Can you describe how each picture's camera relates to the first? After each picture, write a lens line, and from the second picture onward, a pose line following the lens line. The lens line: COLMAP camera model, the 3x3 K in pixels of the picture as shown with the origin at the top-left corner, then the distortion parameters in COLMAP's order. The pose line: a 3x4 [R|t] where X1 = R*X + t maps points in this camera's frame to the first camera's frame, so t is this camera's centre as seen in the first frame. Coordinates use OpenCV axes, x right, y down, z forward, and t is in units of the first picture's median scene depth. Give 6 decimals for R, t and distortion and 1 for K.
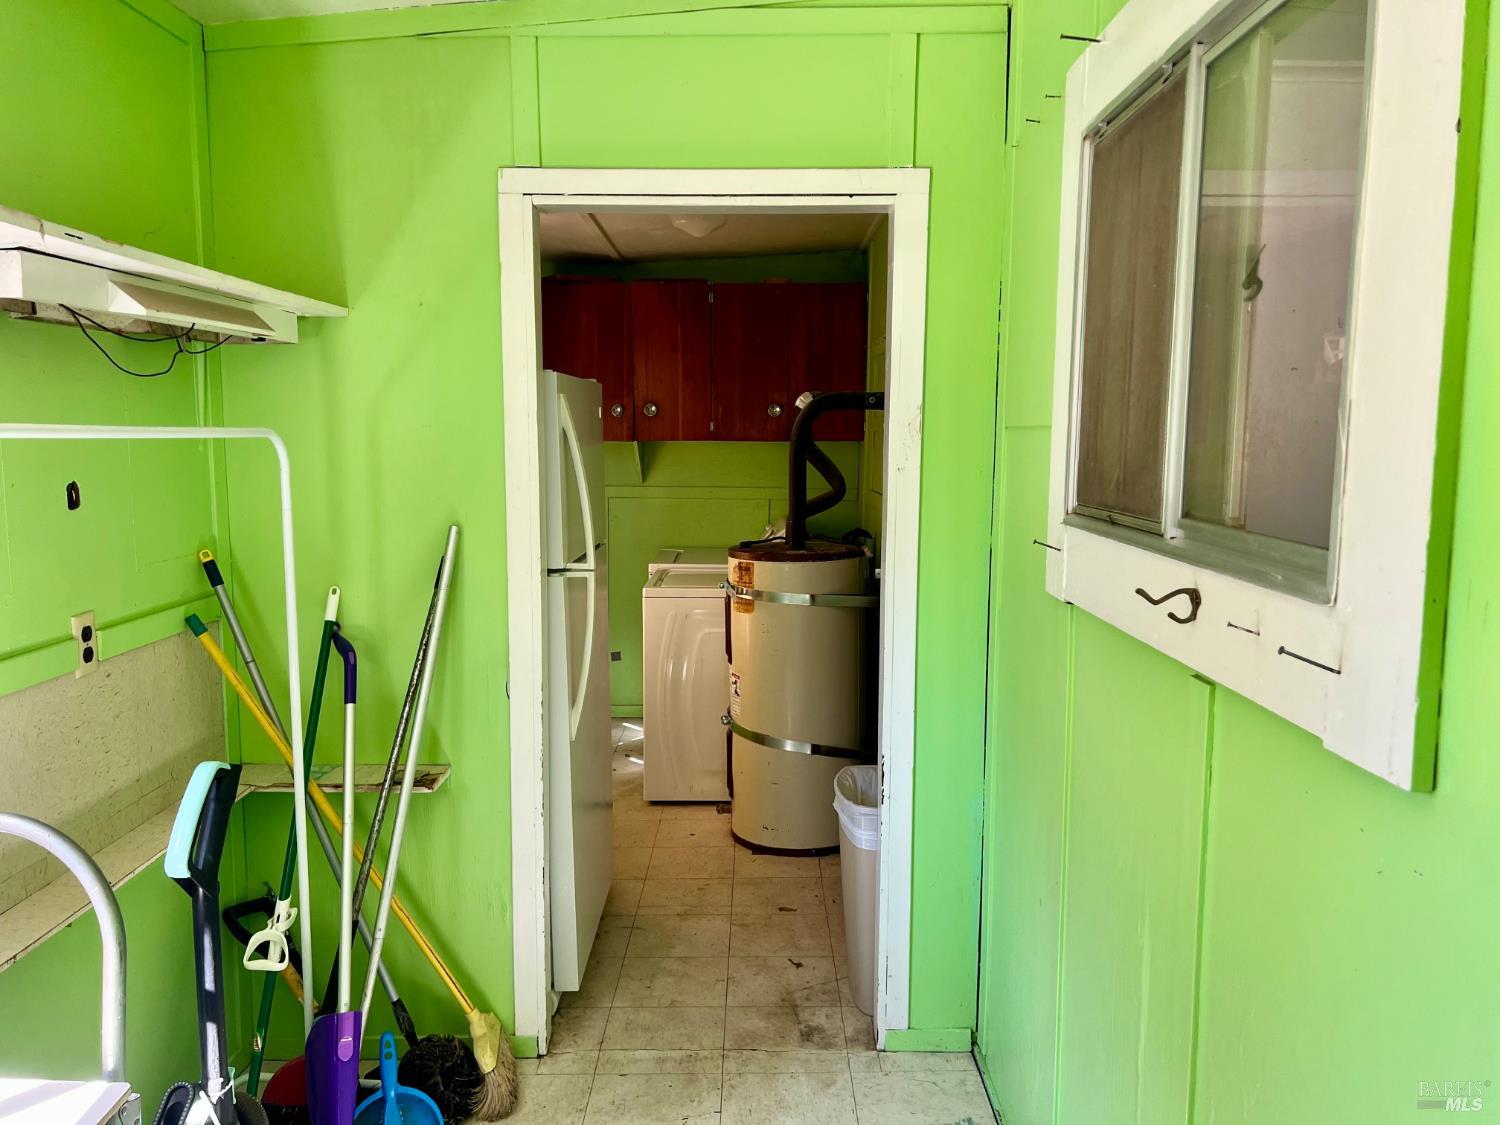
lens RADIAL K [[1115.9, 0, 742.4], [0, 1115.9, 567.0], [0, 0, 1]] dist [0.054791, -0.065879]
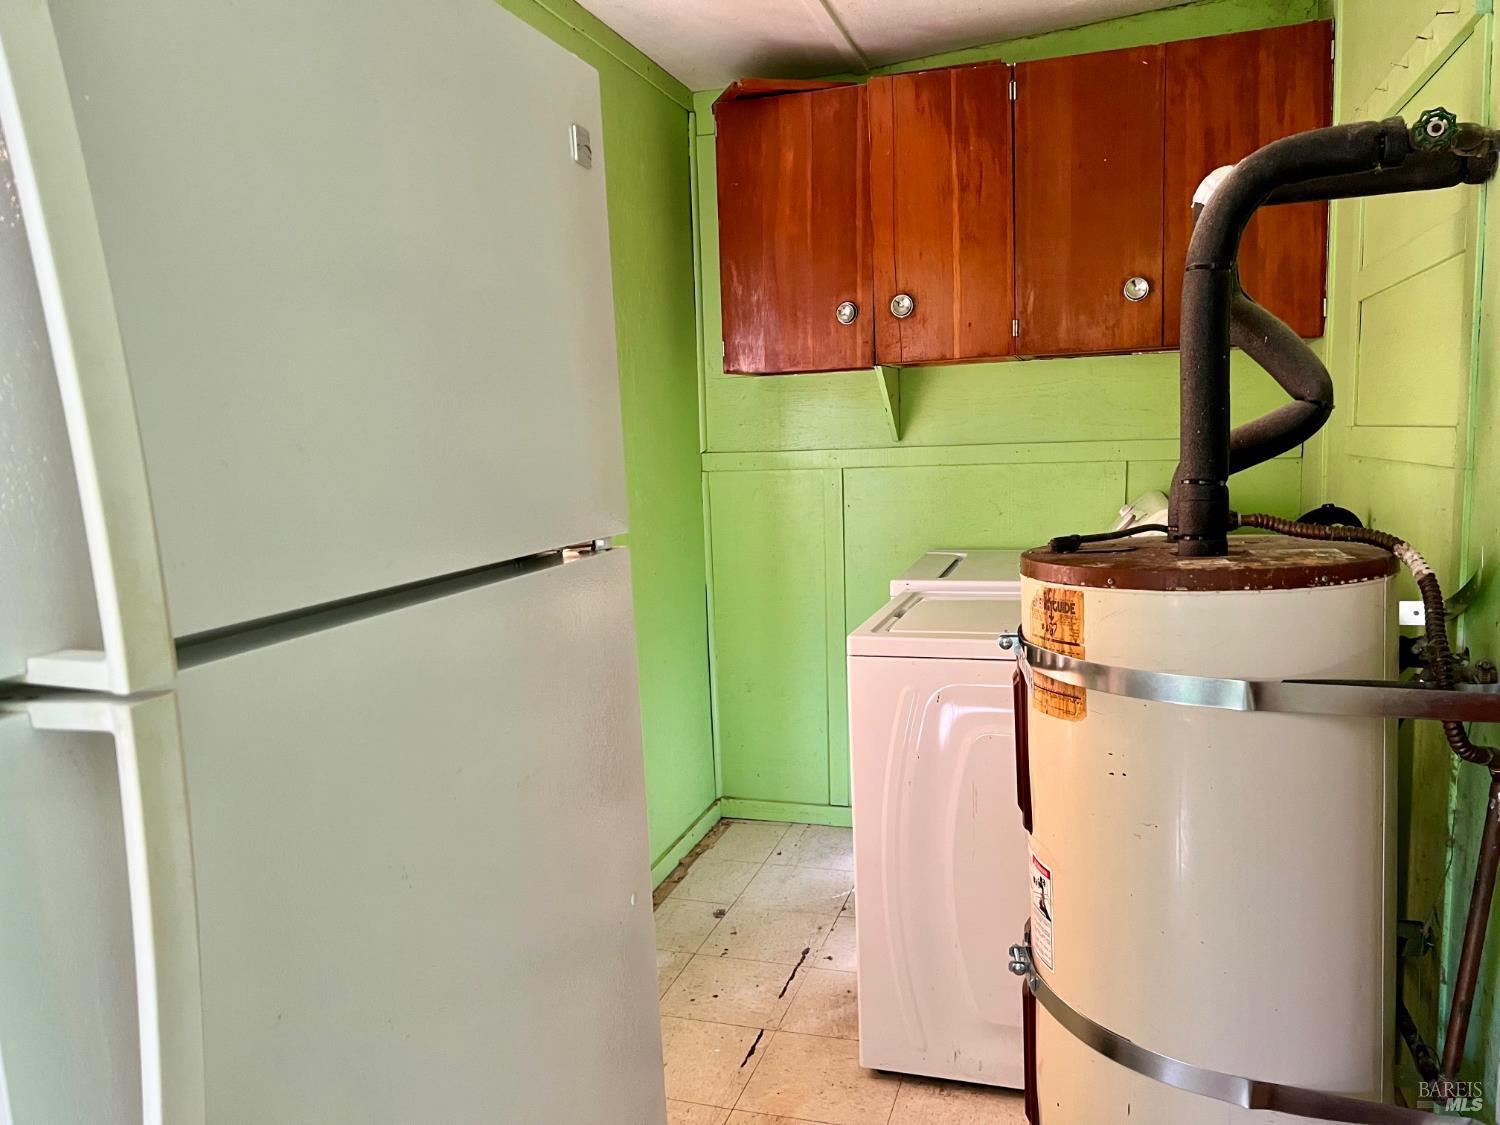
lens RADIAL K [[1115.9, 0, 742.4], [0, 1115.9, 567.0], [0, 0, 1]] dist [0.054791, -0.065879]
pose [[0.953543, -0.003894, -0.301231, 0.013882], [0.004254, 0.999991, 0.000539, -0.012458], [0.301226, -0.001795, 0.953551, 0.570700]]
